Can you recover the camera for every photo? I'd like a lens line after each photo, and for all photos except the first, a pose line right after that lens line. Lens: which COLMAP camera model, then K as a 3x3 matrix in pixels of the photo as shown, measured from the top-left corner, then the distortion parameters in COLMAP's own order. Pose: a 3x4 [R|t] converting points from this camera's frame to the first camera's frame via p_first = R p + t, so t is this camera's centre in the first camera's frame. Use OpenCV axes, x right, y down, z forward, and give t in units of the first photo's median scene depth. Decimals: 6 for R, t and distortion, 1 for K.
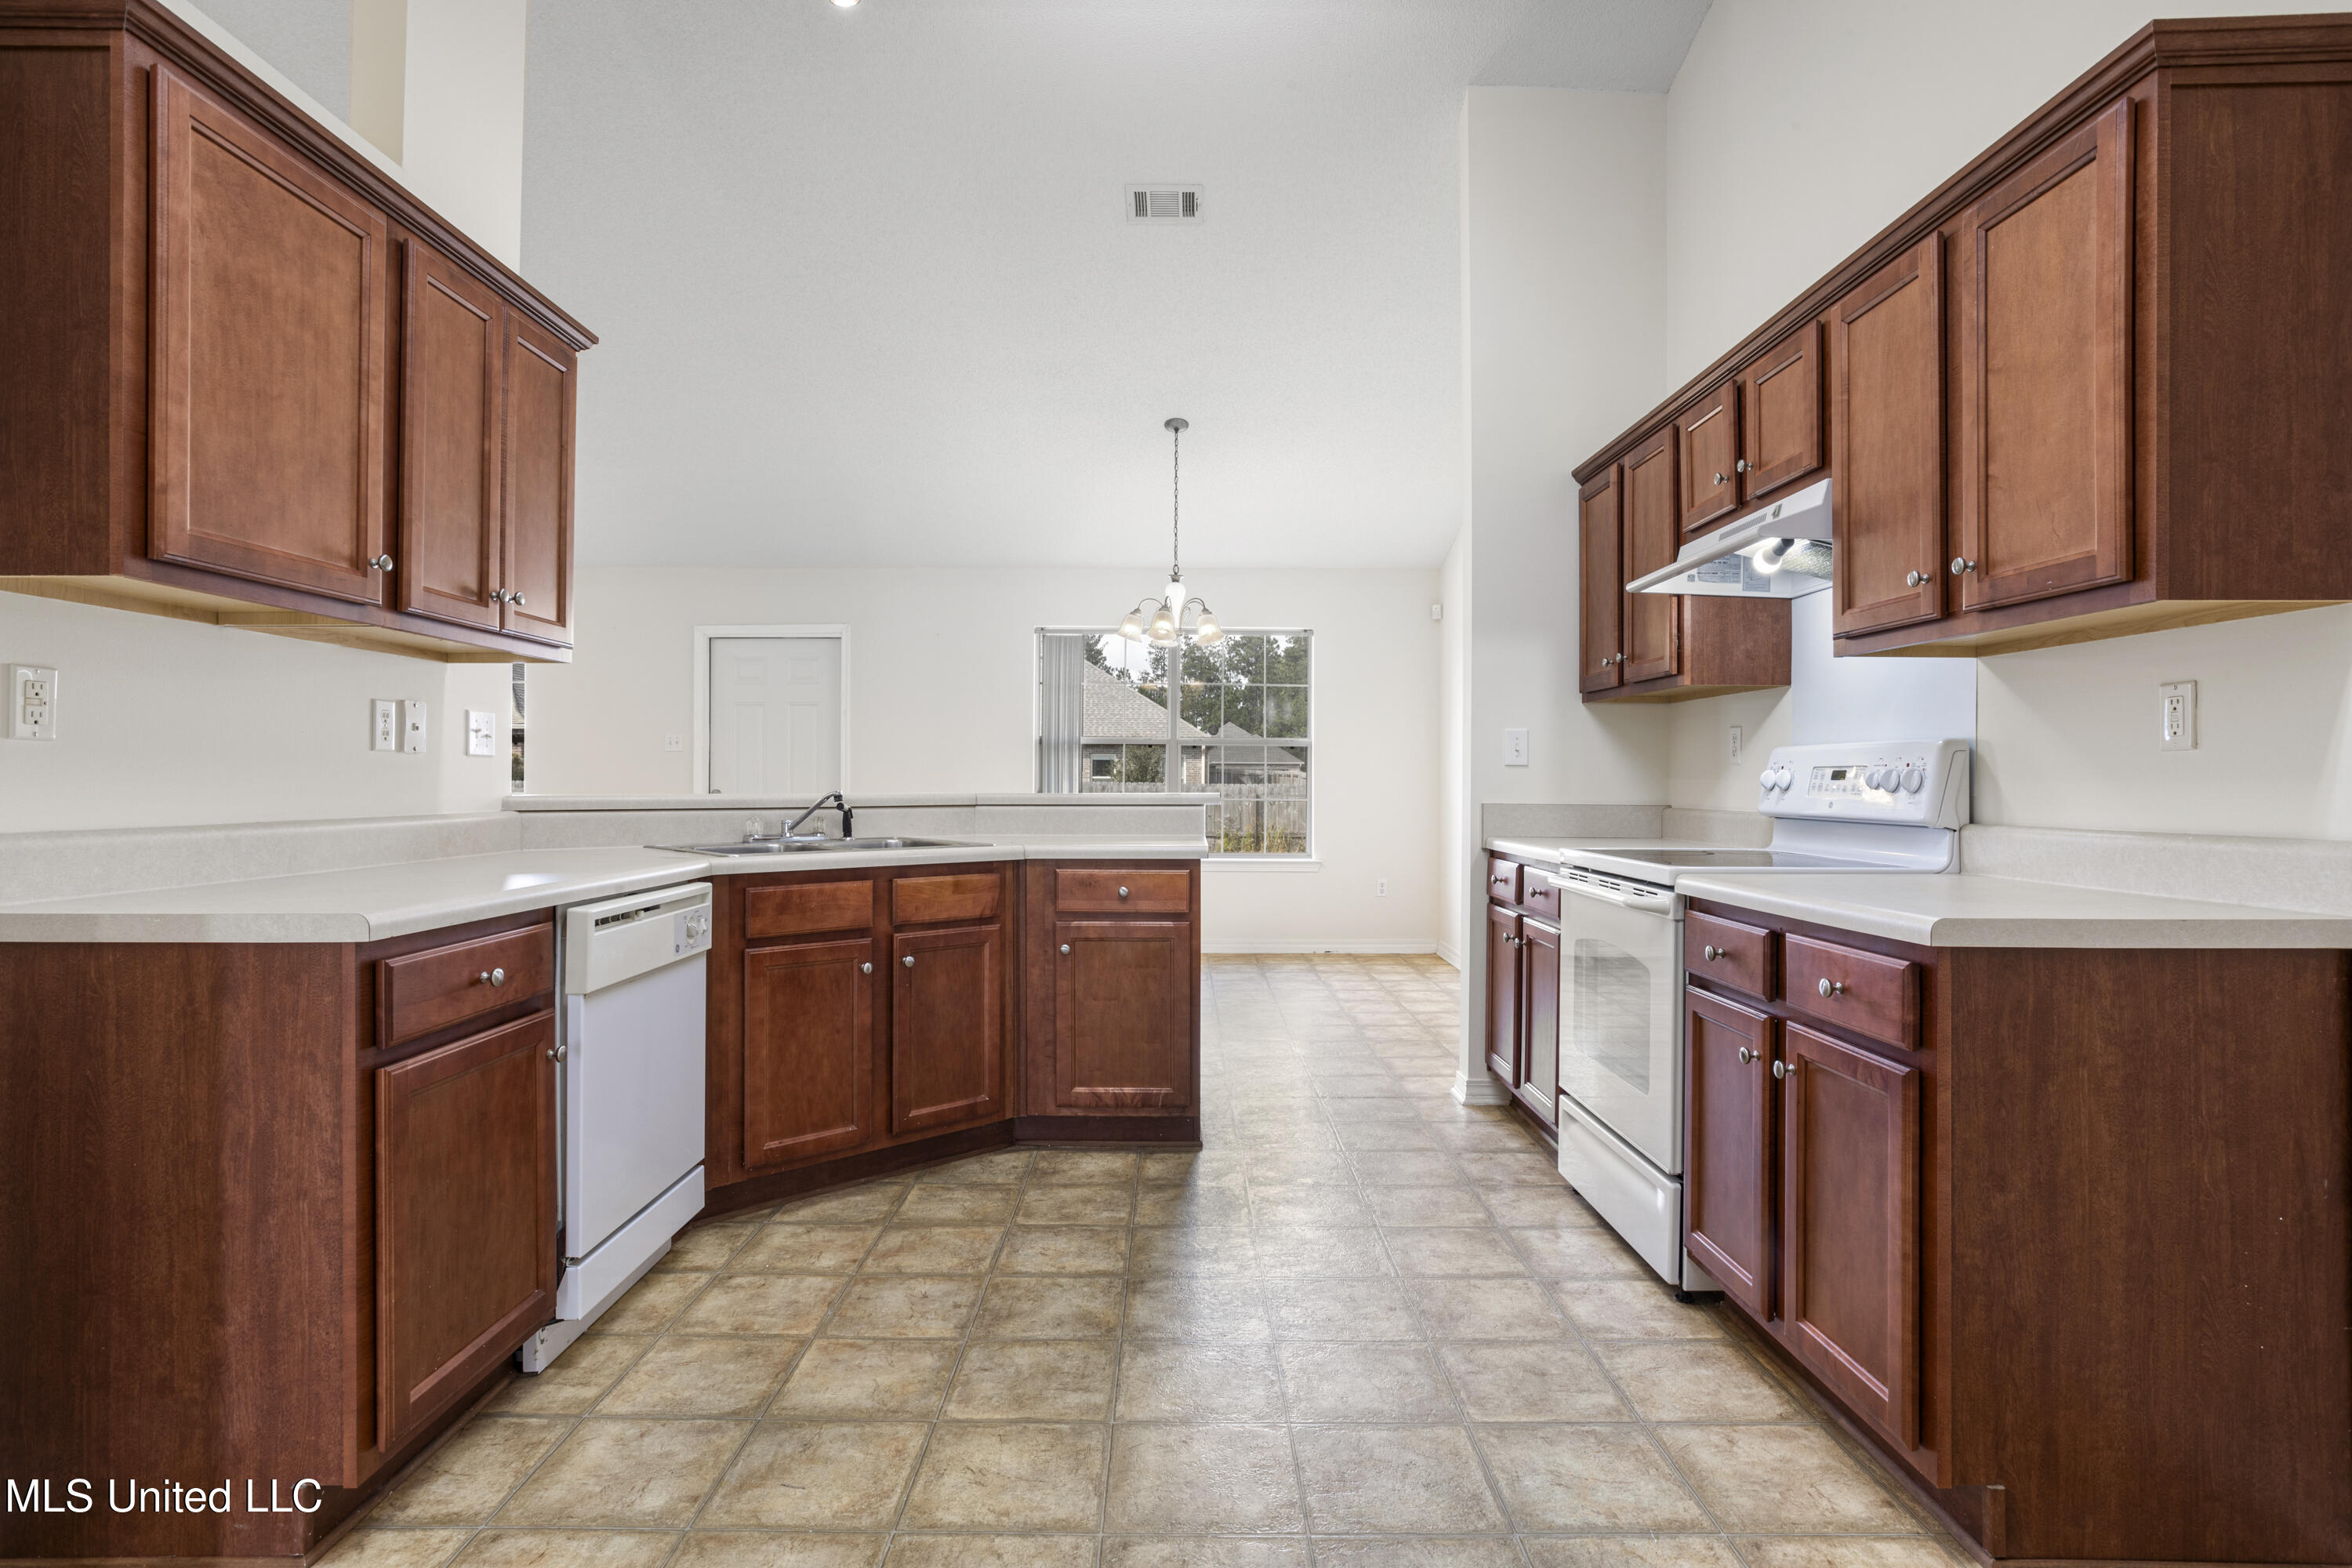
lens RADIAL K [[1212.0, 0, 1178.9], [0, 1212.0, 784.6], [0, 0, 1]] dist [-0.035779, 0.025456]
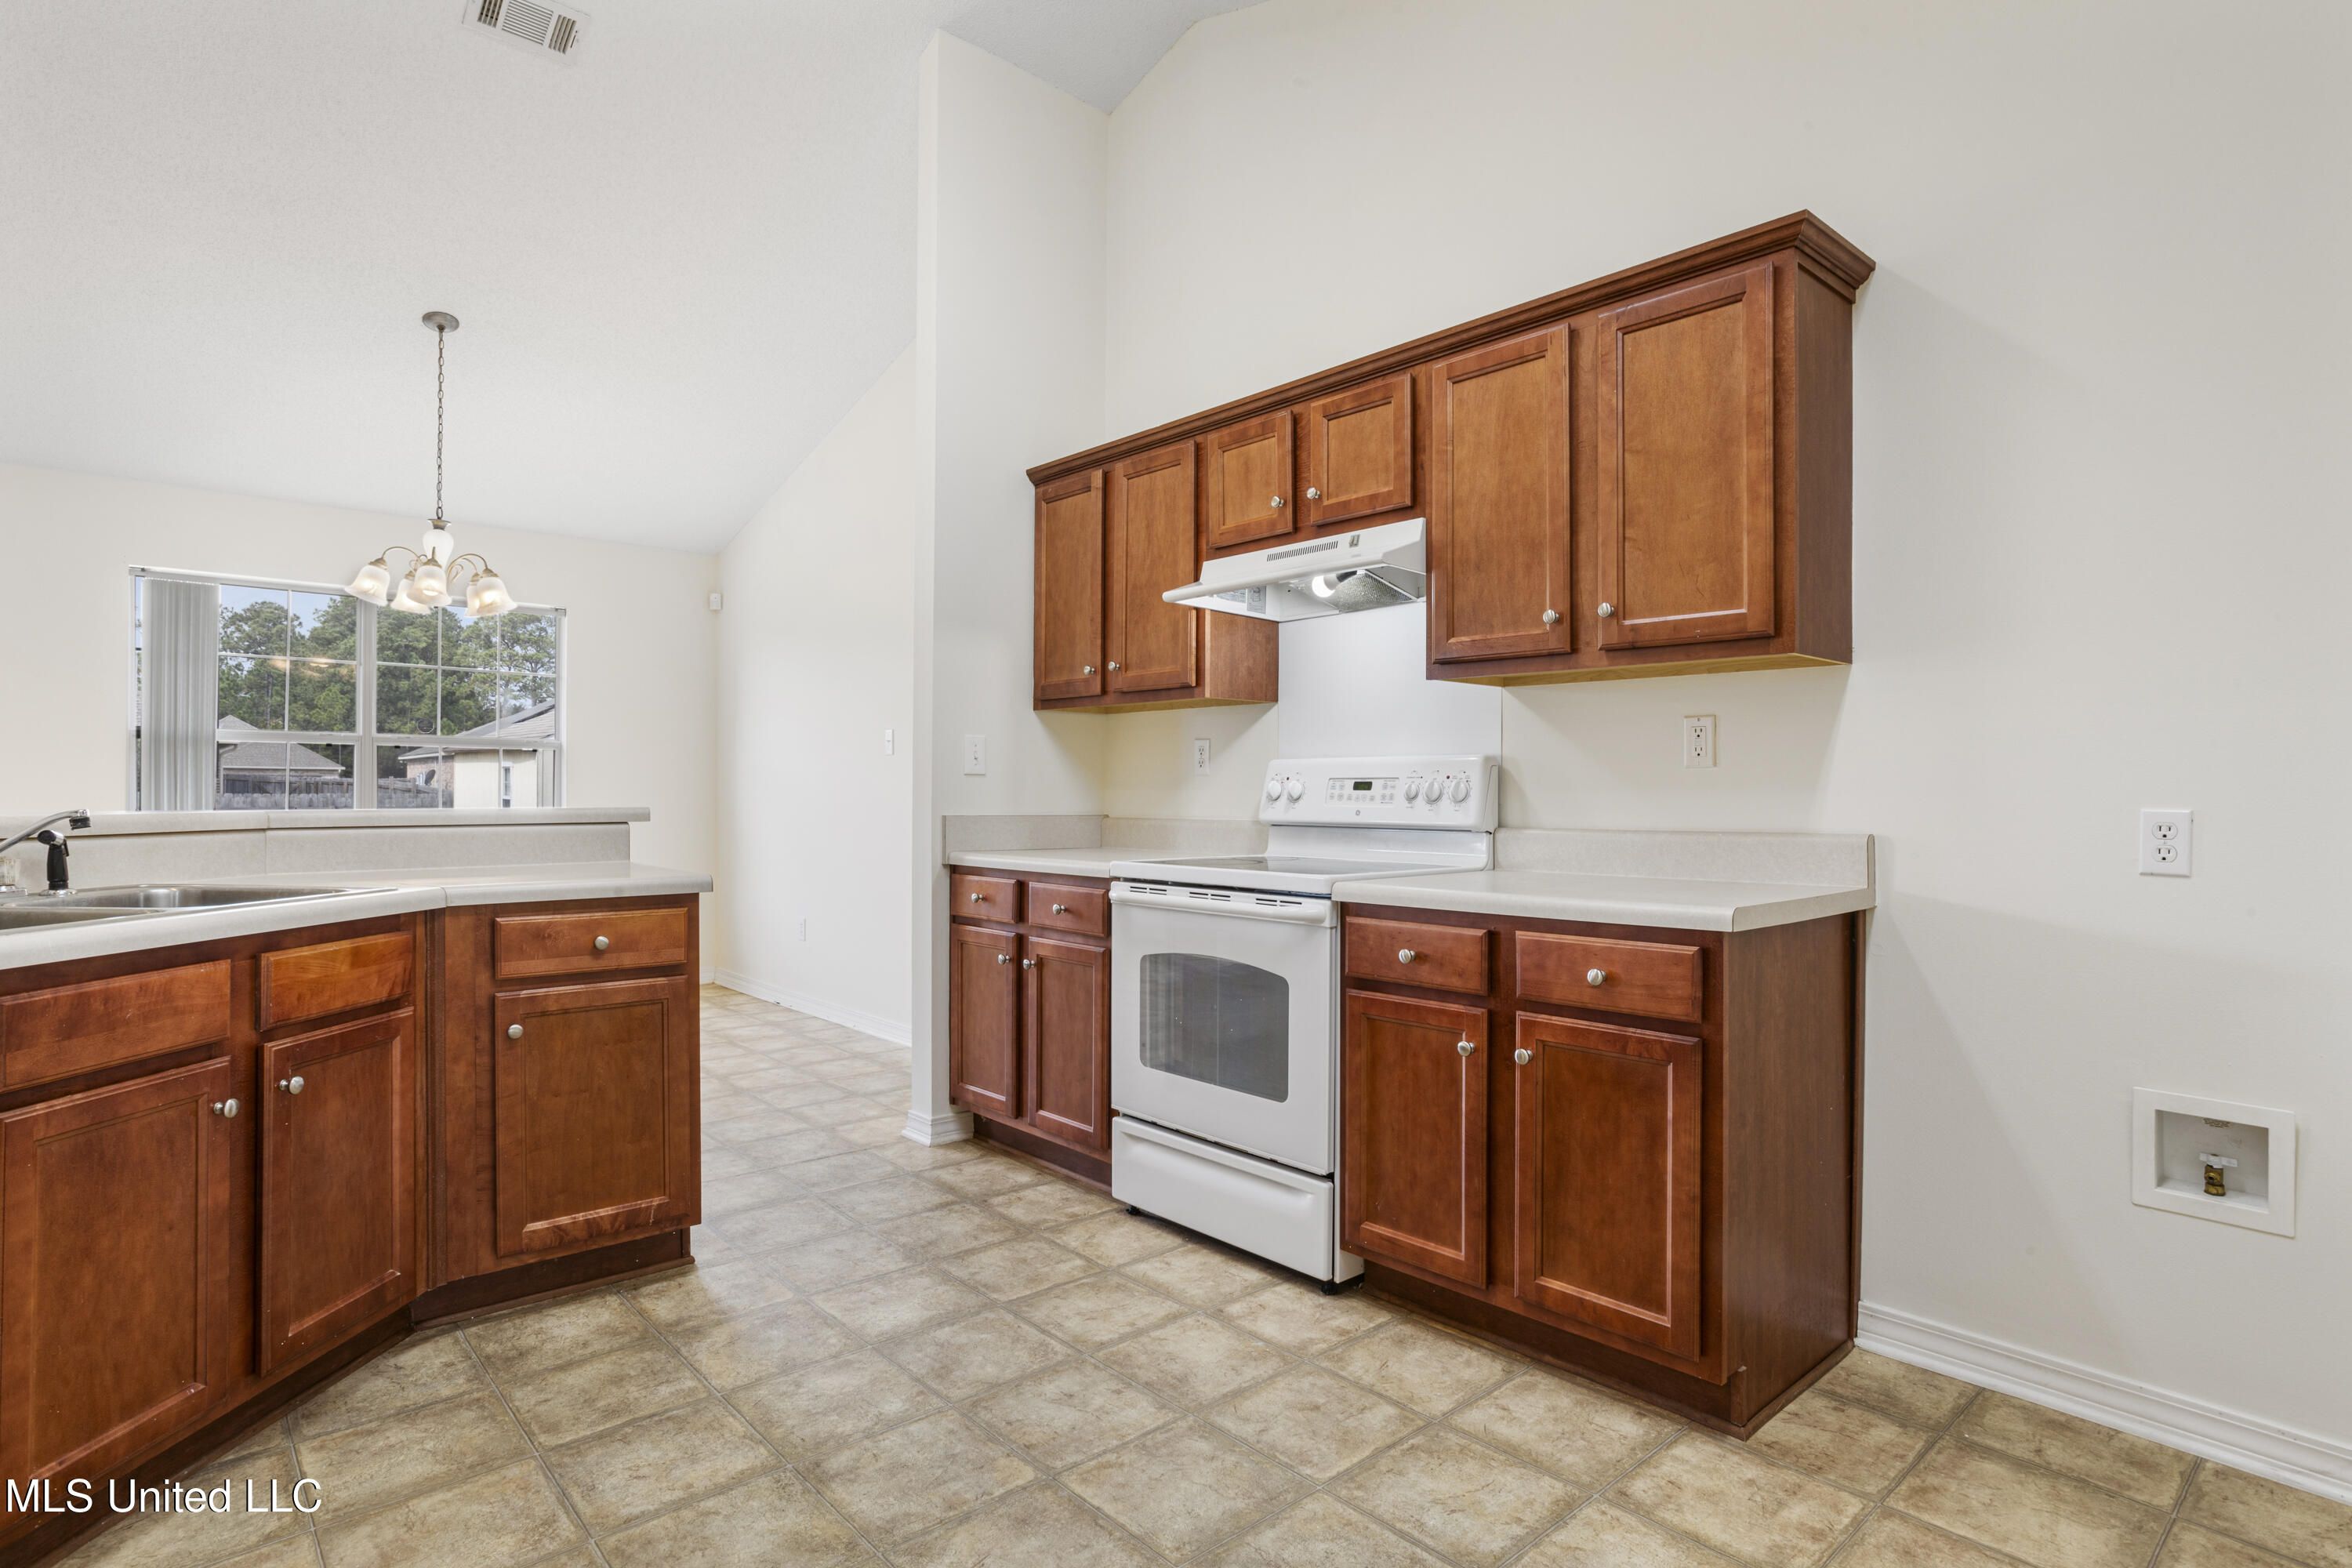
lens RADIAL K [[1212.0, 0, 1179.4], [0, 1212.0, 798.1], [0, 0, 1]] dist [-0.035779, 0.025456]
pose [[0.748627, -0.004927, 0.662973, -0.339245], [0.002632, 0.999987, 0.004460, -0.002174], [-0.662987, -0.001594, 0.748630, 0.285429]]
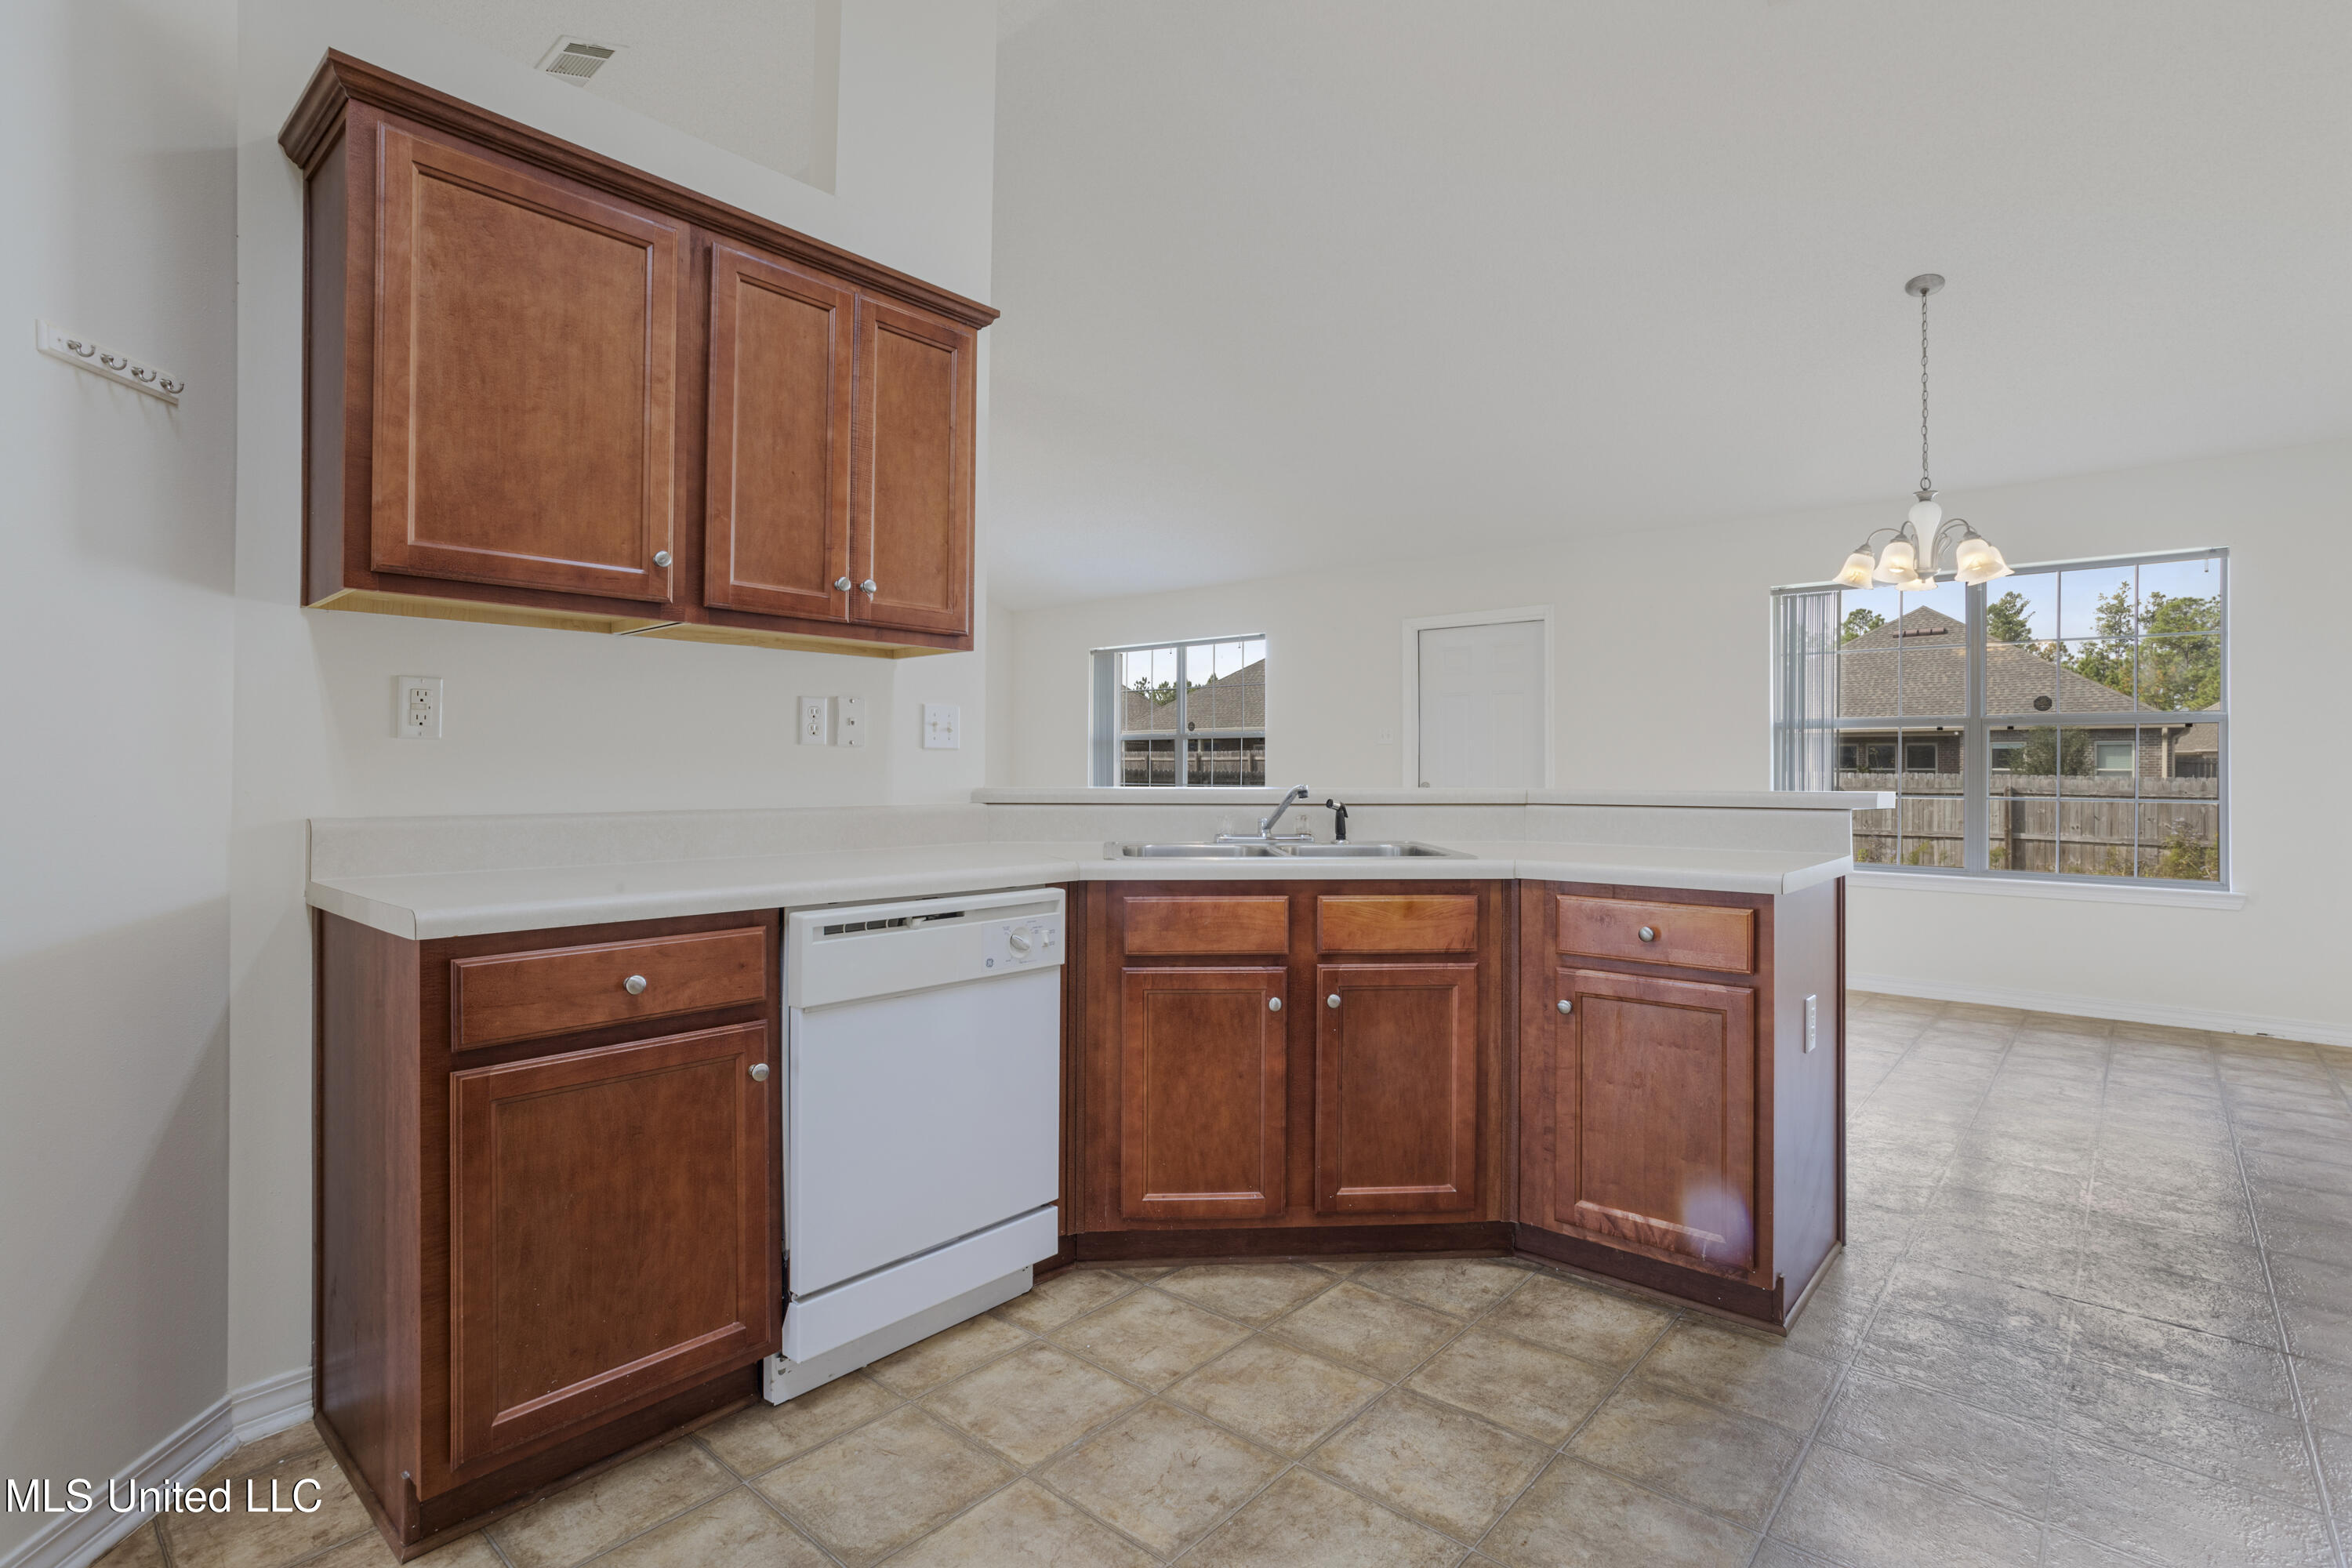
lens RADIAL K [[1134.1, 0, 1173.8], [0, 1134.1, 771.4], [0, 0, 1]] dist [-0.028985, 0.009541]
pose [[0.751256, -0.002100, -0.660007, 0.223697], [-0.001928, 0.999984, -0.005376, -0.000598], [0.660008, 0.005311, 0.751240, 0.433849]]
